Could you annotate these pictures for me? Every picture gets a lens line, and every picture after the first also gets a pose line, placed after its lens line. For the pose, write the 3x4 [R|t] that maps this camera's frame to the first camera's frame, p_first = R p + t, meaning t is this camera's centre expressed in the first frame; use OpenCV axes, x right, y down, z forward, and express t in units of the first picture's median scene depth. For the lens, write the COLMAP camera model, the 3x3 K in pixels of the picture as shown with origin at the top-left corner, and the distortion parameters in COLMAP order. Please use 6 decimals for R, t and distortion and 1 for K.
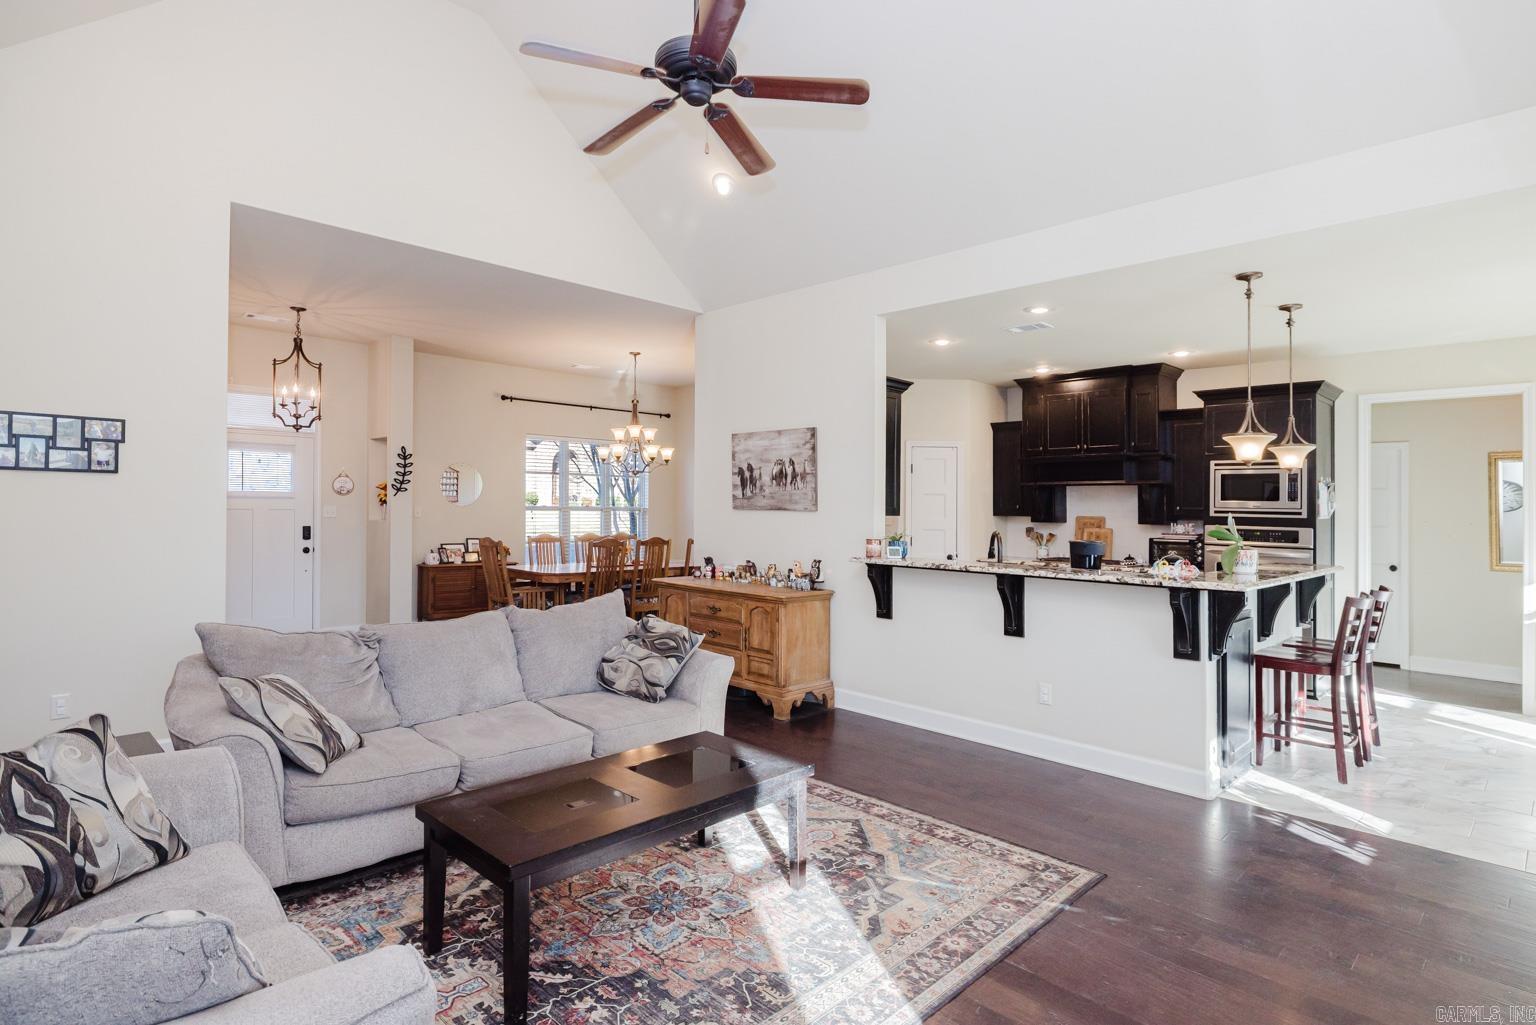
lens RADIAL K [[799.2, 0, 767.7], [0, 799.2, 499.3], [0, 0, 1]] dist [0.001996, 0.000994]
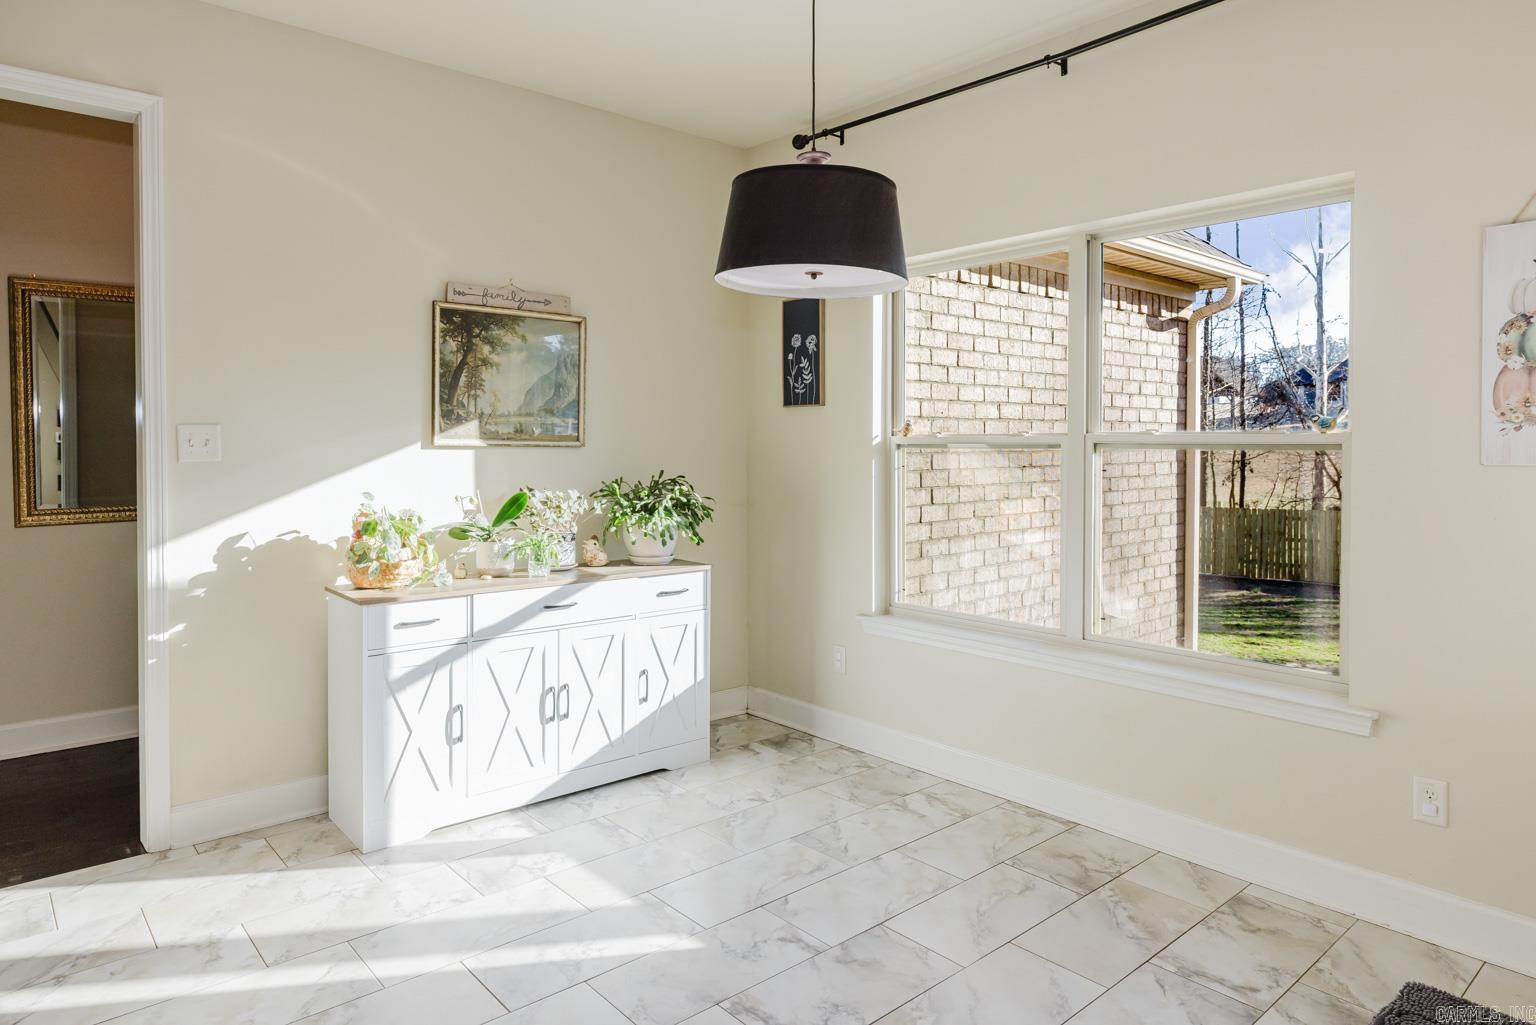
lens RADIAL K [[940.7, 0, 768.8], [0, 940.7, 448.1], [0, 0, 1]] dist [-0.003518, -0.000726]
pose [[0.057197, -0.021340, 0.998135, 0.388311], [-0.008308, 0.999727, 0.021850, 0.027934], [-0.998328, -0.009542, 0.057004, 0.539879]]
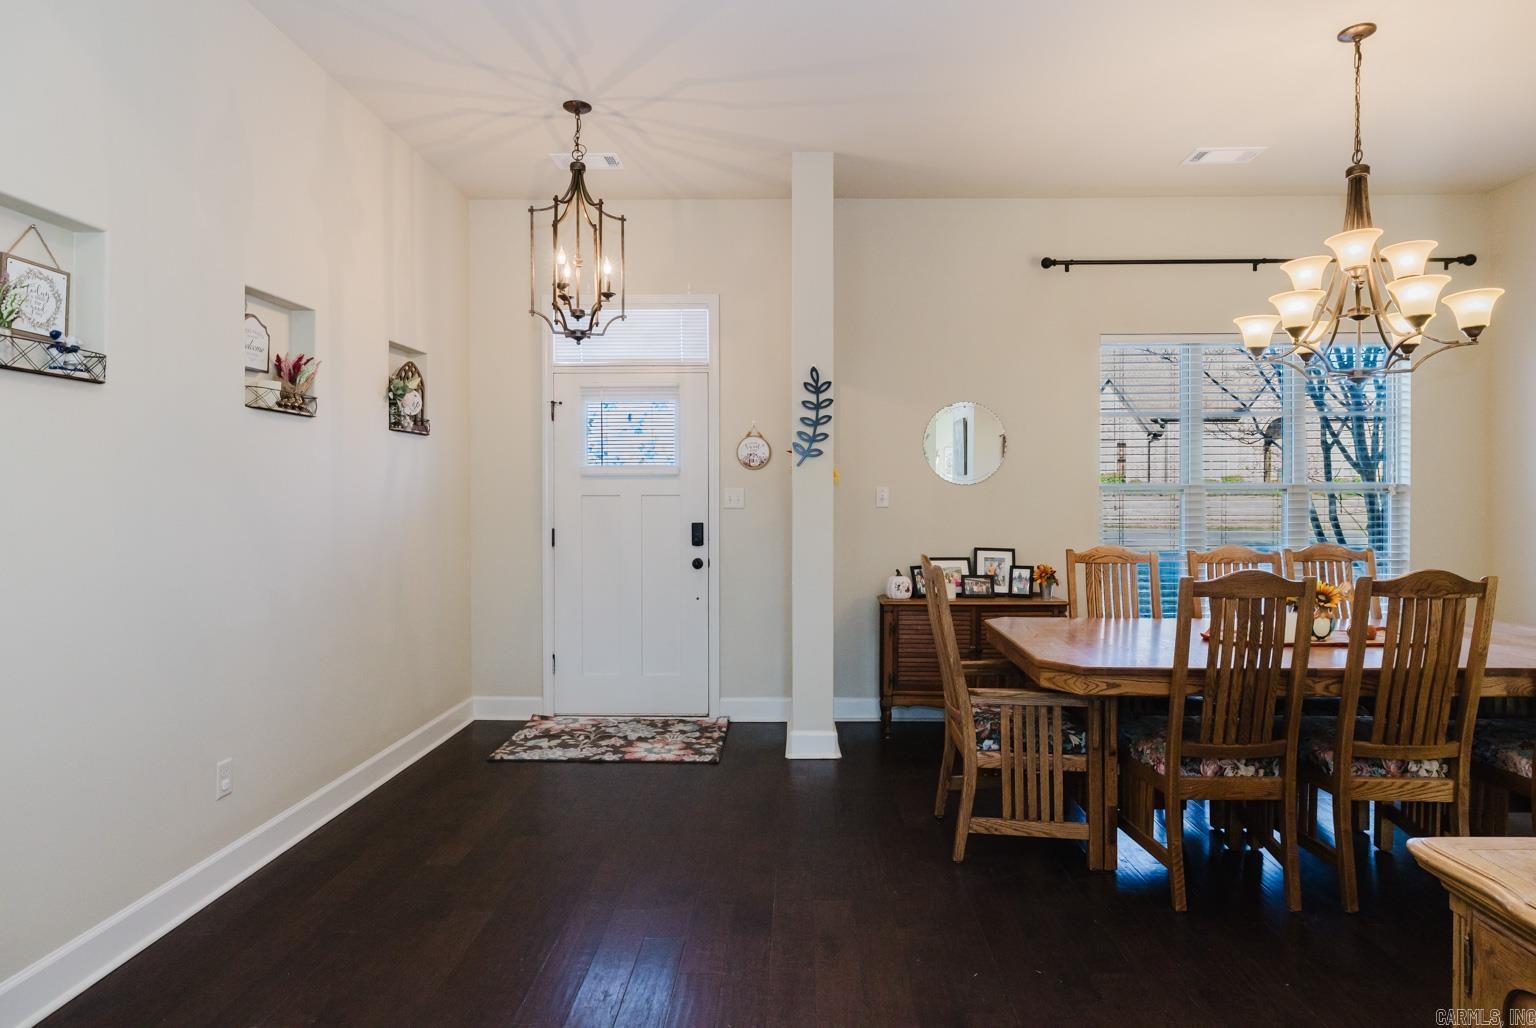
lens RADIAL K [[847.9, 0, 791.9], [0, 847.9, 514.9], [0, 0, 1]] dist [0.002513, 0.000191]
pose [[0.707807, 0.002970, -0.706399, -0.100771], [0.018157, 0.999584, 0.022397, 0.017597], [0.706172, -0.028679, 0.707459, 0.717511]]
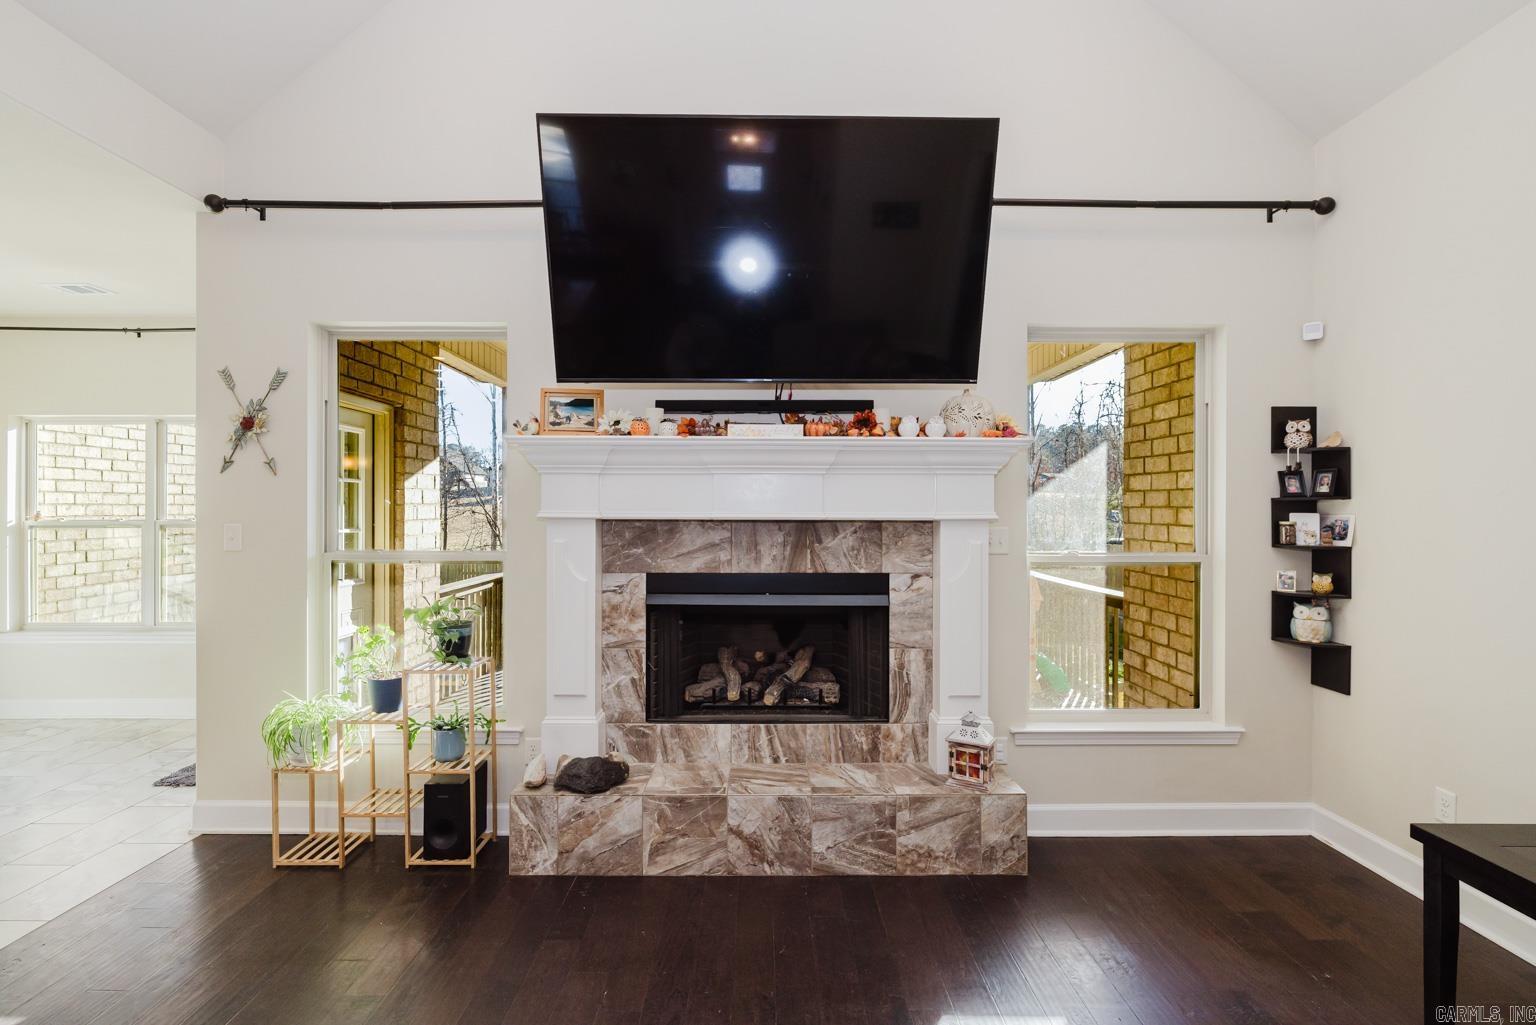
lens RADIAL K [[698.5, 0, 761.3], [0, 698.5, 510.9], [0, 0, 1]] dist [-0.004842, 0.000494]
pose [[-0.714653, -0.020547, 0.699178, -0.055072], [-0.020589, 0.999753, 0.008335, 0.000883], [-0.699177, -0.008439, -0.714899, 0.478283]]
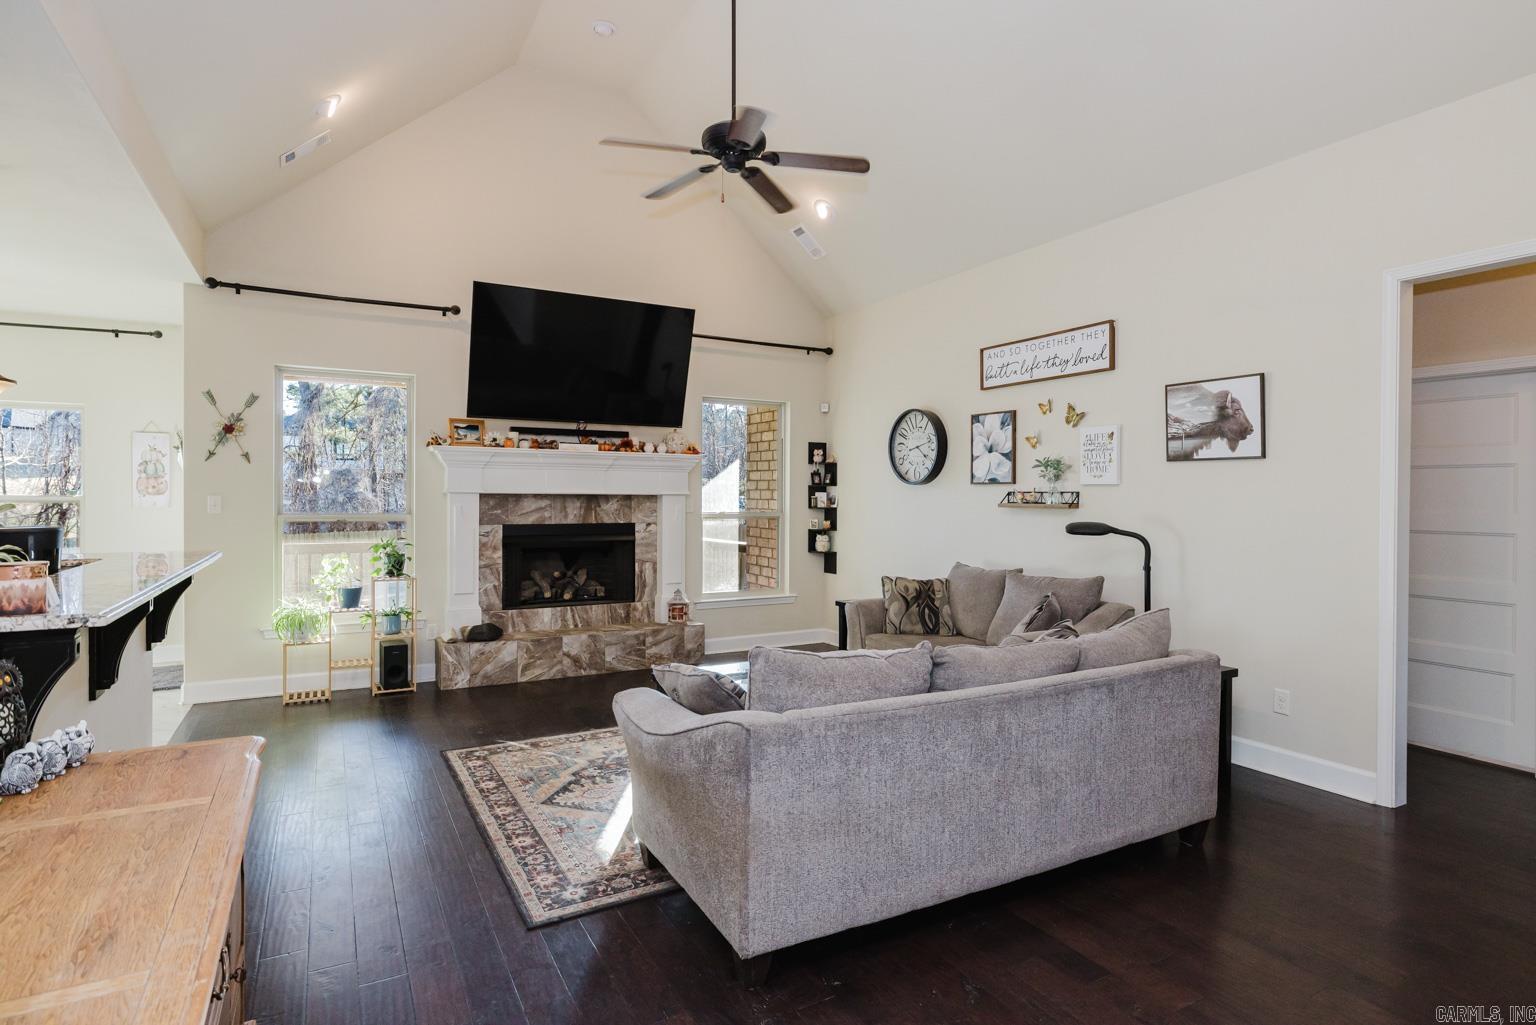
lens RADIAL K [[799.2, 0, 767.7], [0, 799.2, 499.3], [0, 0, 1]] dist [0.001996, 0.000994]
pose [[-0.962668, -0.024462, 0.269578, -0.219155], [-0.025436, 0.999676, -0.000117, 0.010491], [-0.269488, -0.006969, -0.962979, 0.999097]]
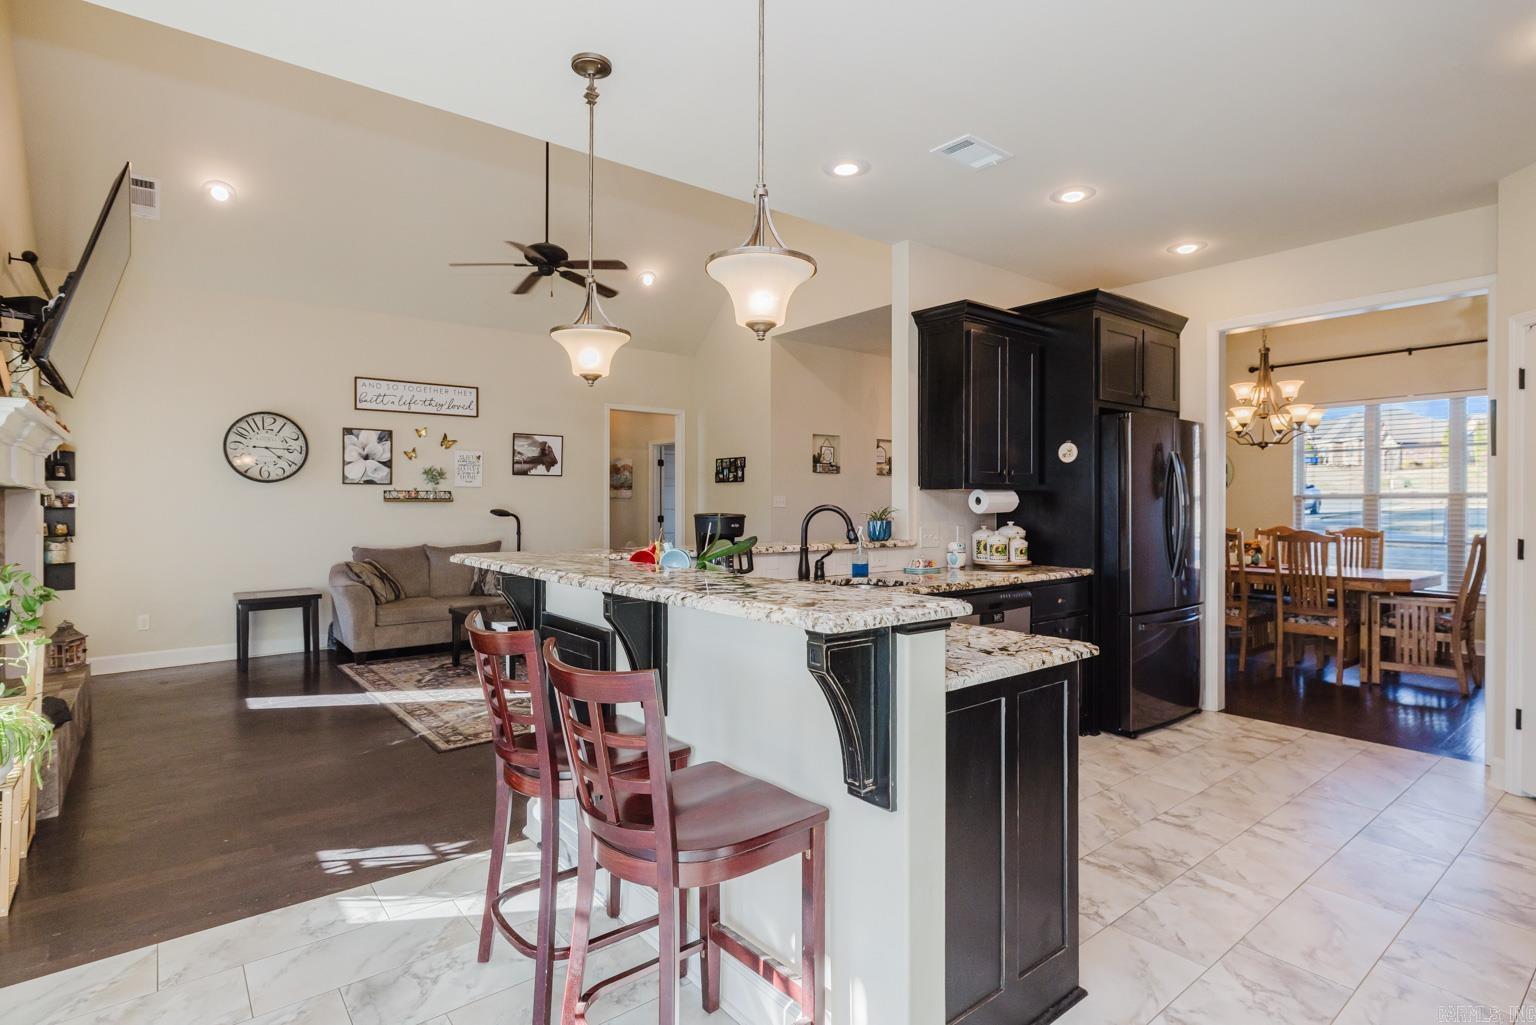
lens RADIAL K [[765.0, 0, 775.7], [0, 765.0, 511.3], [0, 0, 1]] dist [-0.002917, -0.000230]
pose [[-0.094935, -0.006333, -0.995463, 0.755432], [0.010051, 0.999923, -0.007320, 0.037940], [0.995433, -0.010700, -0.094864, 0.774686]]
